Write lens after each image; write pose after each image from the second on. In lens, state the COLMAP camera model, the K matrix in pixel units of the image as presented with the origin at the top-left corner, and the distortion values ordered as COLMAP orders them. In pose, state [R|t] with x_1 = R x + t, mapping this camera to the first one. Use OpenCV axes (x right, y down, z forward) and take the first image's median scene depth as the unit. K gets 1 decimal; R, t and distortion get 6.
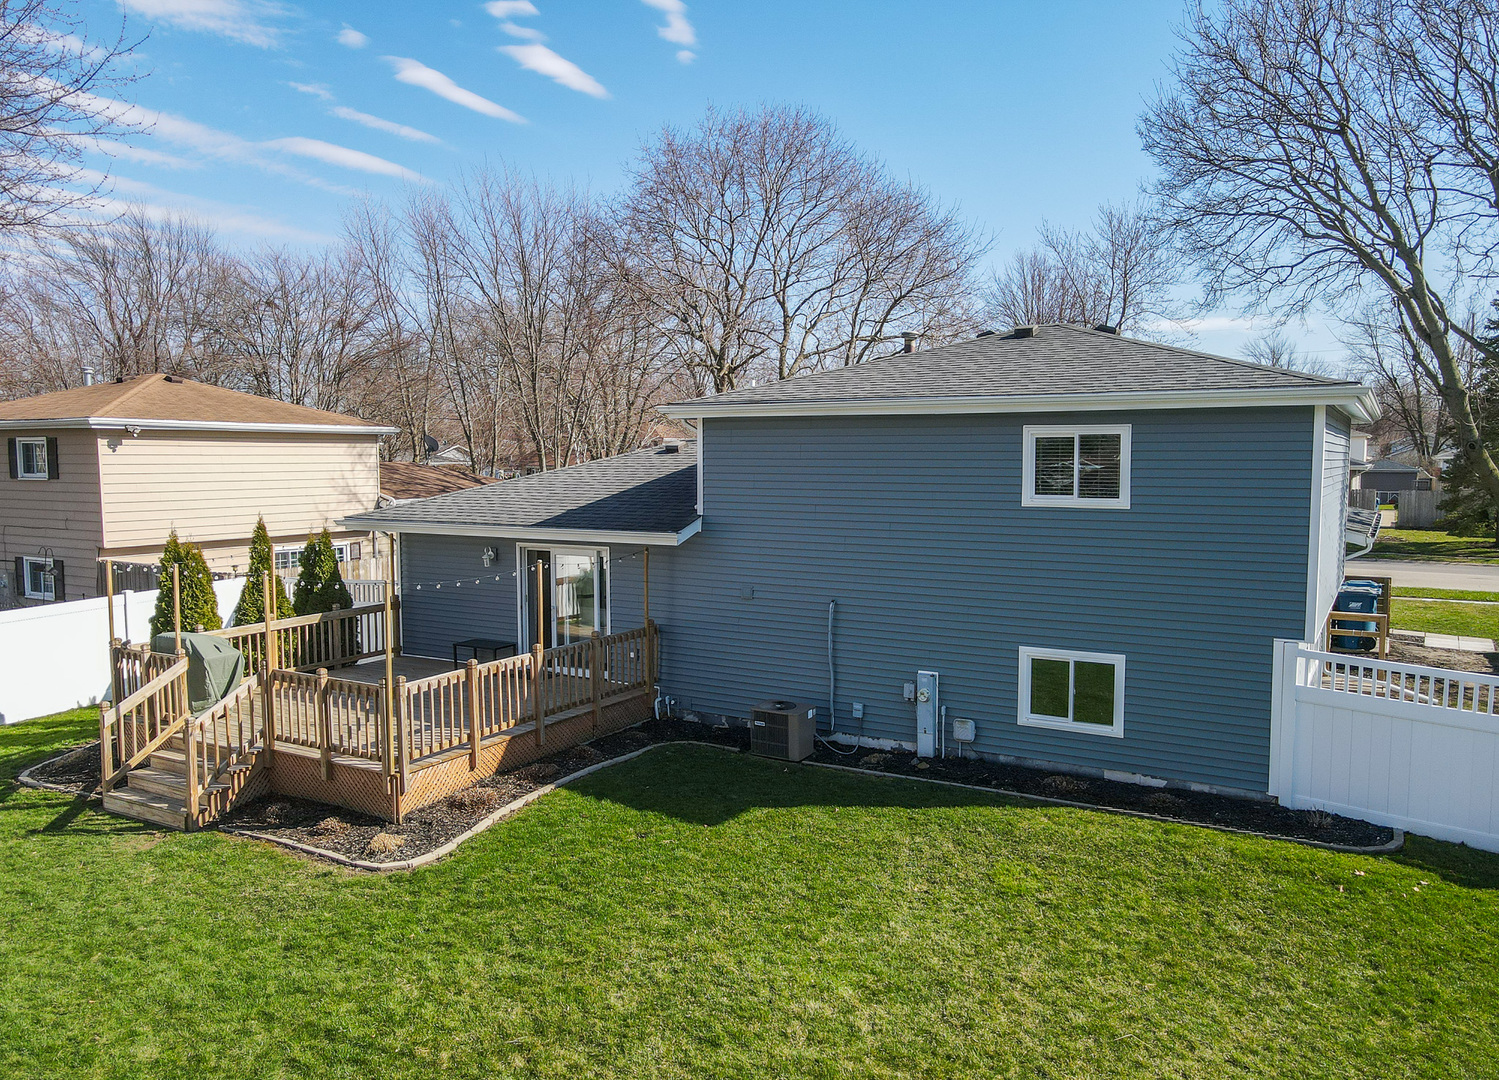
lens RADIAL K [[1101.4, 0, 744.5], [0, 1101.4, 543.3], [0, 0, 1]] dist [0.001051, 0.006865]
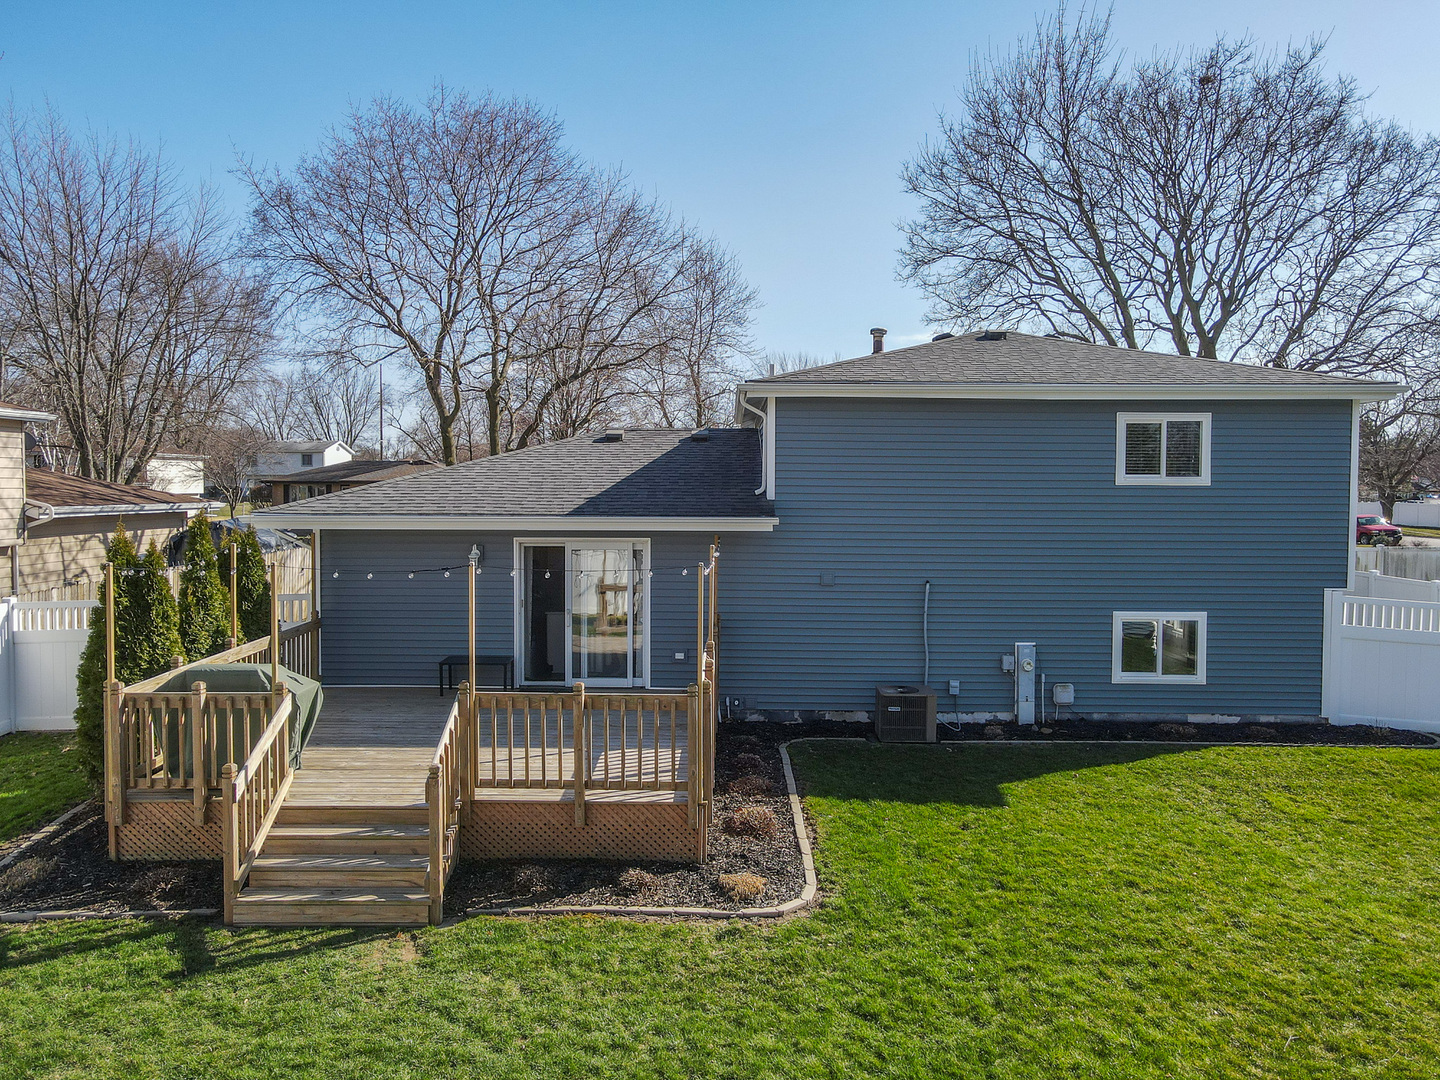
lens RADIAL K [[1057.0, 0, 717.0], [0, 1057.0, 520.1], [0, 0, 1]] dist [0.003591, 0.002723]
pose [[0.867614, -0.011002, 0.497117, -0.645615], [0.033113, 0.998814, -0.035687, 0.027476], [-0.496135, 0.047424, 0.866949, 0.283611]]
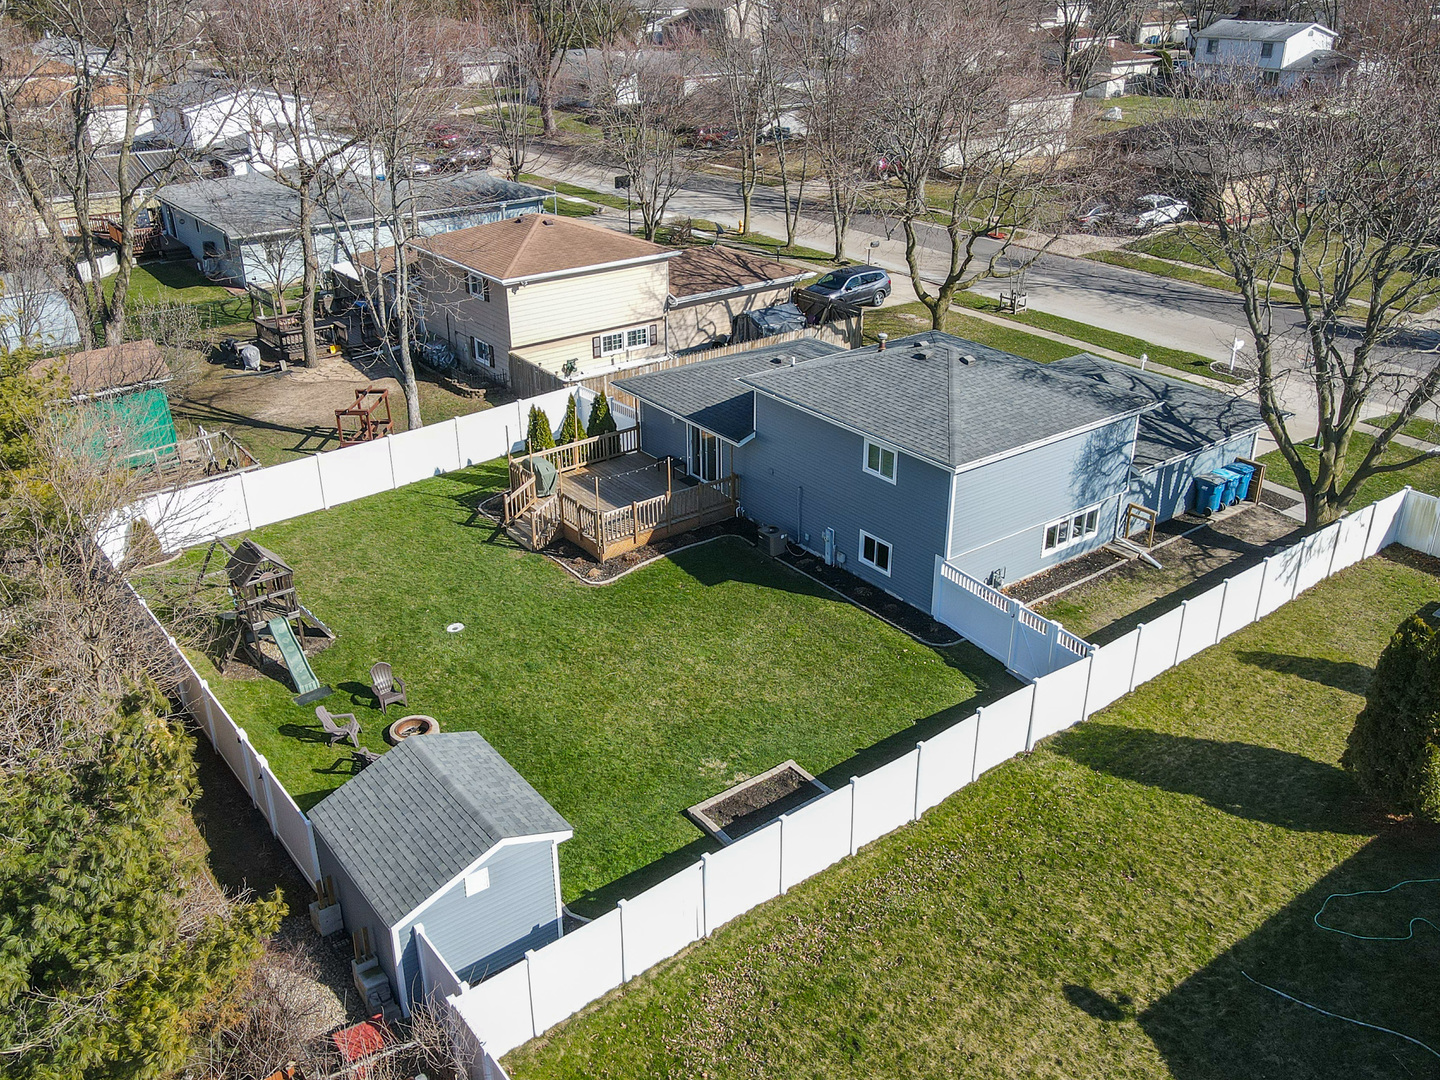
lens RADIAL K [[1214.6, 0, 720.0], [0, 1214.6, 540.0], [0, 0, 1]] dist [-0.001943, 0.000053]
pose [[0.924509, 0.163115, -0.344496, 0.868760], [-0.026864, 0.929443, 0.367988, -0.810370], [0.380213, -0.330953, 0.863660, -1.280434]]
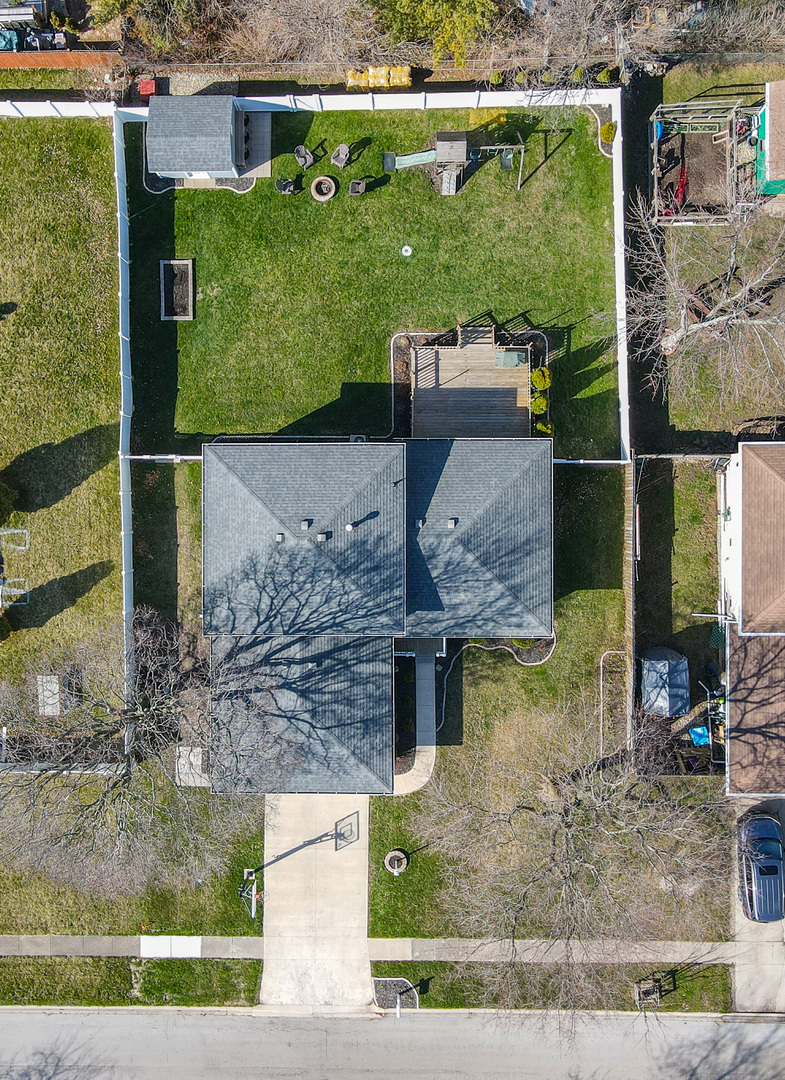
lens RADIAL K [[1164.8, 0, 365.9], [0, 1164.8, 538.9], [0, 0, 1]] dist [-0.003469, 0.005332]
pose [[-0.861968, 0.505249, 0.041648, 0.015801], [-0.012467, -0.103252, 0.994577, -4.001901], [0.506810, 0.856774, 0.095299, 1.026126]]
